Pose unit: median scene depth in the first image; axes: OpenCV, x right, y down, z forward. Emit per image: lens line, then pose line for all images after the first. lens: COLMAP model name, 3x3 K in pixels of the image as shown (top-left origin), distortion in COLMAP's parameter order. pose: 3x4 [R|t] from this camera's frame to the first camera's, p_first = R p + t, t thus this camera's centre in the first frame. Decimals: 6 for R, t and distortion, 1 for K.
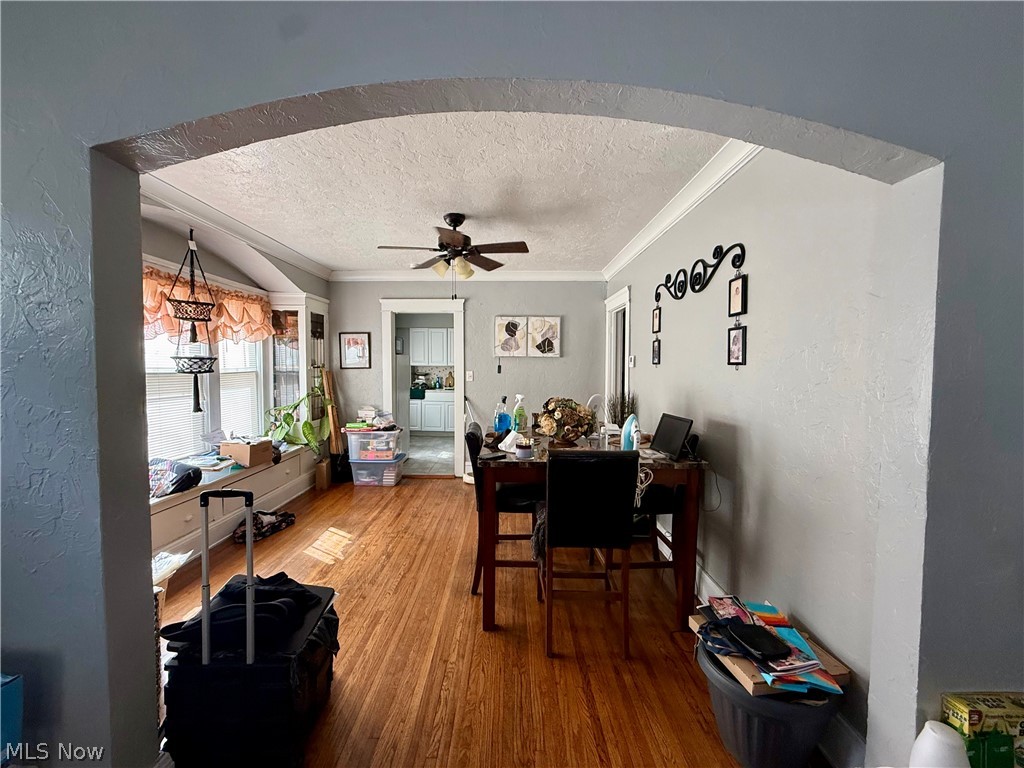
lens RADIAL K [[407.3, 0, 507.8], [0, 407.3, 383.6], [0, 0, 1]] dist [-0.001644, 0.000669]
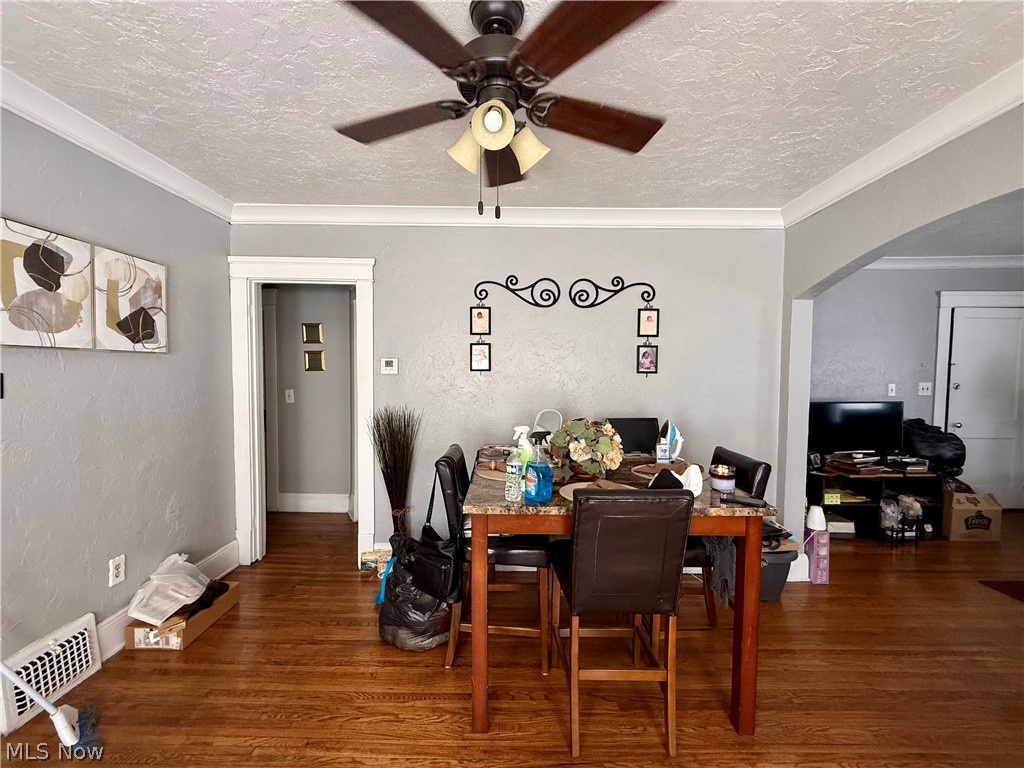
lens RADIAL K [[407.3, 0, 512.9], [0, 407.3, 382.3], [0, 0, 1]] dist [-0.001644, 0.000669]
pose [[0.002922, -0.039530, 0.999214, -0.488632], [0.035973, 0.998576, 0.039399, -0.052575], [-0.999349, 0.035829, 0.004340, 0.886075]]
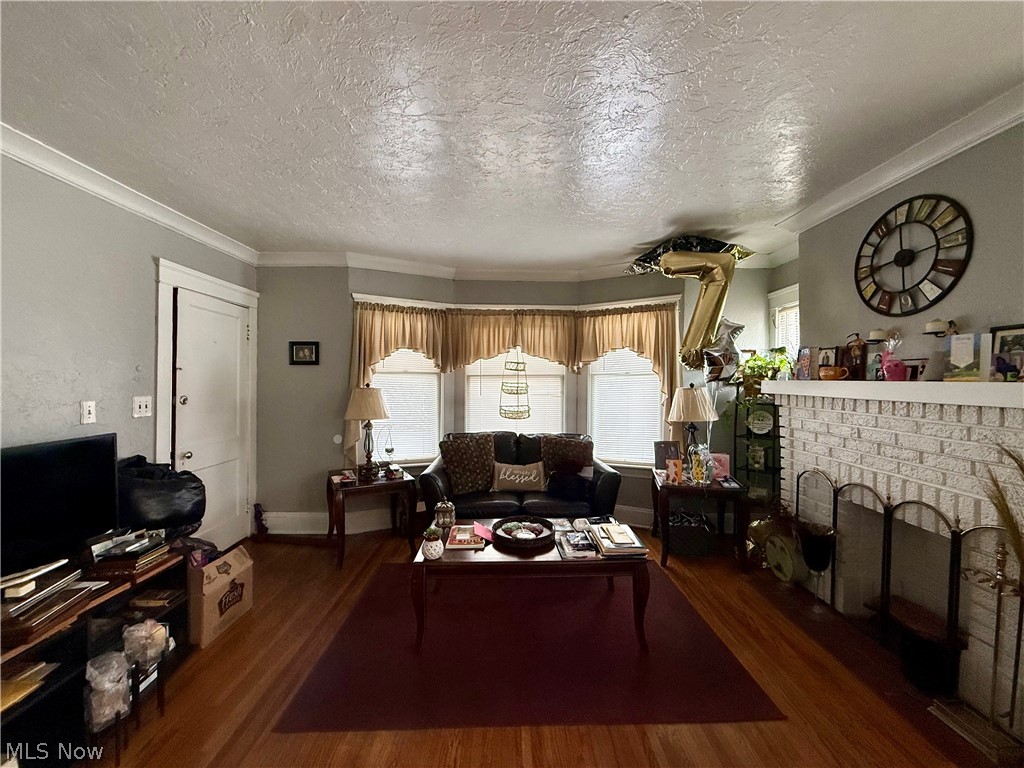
lens RADIAL K [[407.3, 0, 506.6], [0, 407.3, 383.3], [0, 0, 1]] dist [-0.001644, 0.000669]
pose [[-0.999944, -0.008065, -0.006803, 0.038241], [-0.008346, 0.999064, 0.042440, -0.023246], [0.006454, 0.042494, -0.999076, 0.440274]]
